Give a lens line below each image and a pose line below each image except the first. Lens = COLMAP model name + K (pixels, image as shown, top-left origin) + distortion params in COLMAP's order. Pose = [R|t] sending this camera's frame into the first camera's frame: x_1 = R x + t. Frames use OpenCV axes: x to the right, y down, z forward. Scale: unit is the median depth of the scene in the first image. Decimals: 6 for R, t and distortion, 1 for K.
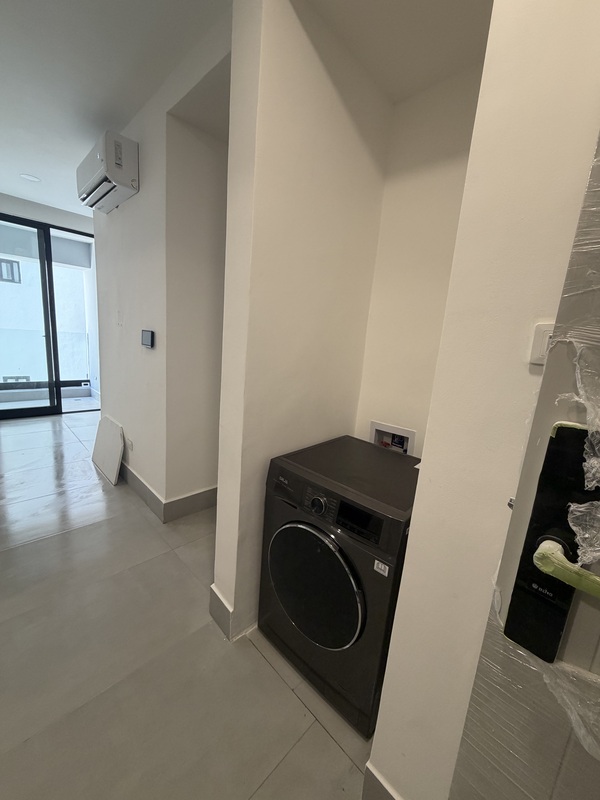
lens RADIAL K [[319.4, 0, 300.0], [0, 319.4, 400.0], [0, 0, 1]] dist [0.001104, 0.000027]
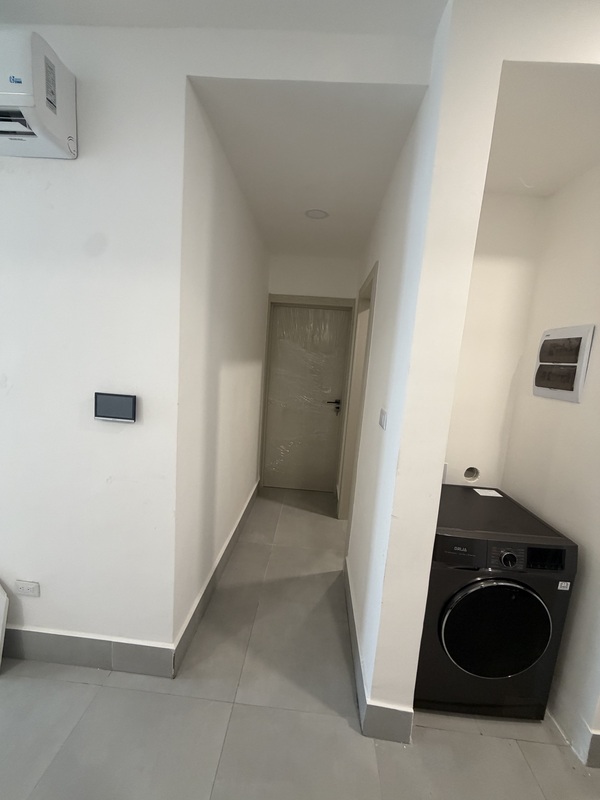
lens RADIAL K [[319.4, 0, 300.0], [0, 319.4, 400.0], [0, 0, 1]] dist [0.001104, 0.000027]
pose [[0.750073, -0.115238, 0.651238, -0.601302], [0.114713, 0.992446, 0.043493, -0.189792], [-0.651331, 0.042083, 0.757626, 0.301288]]
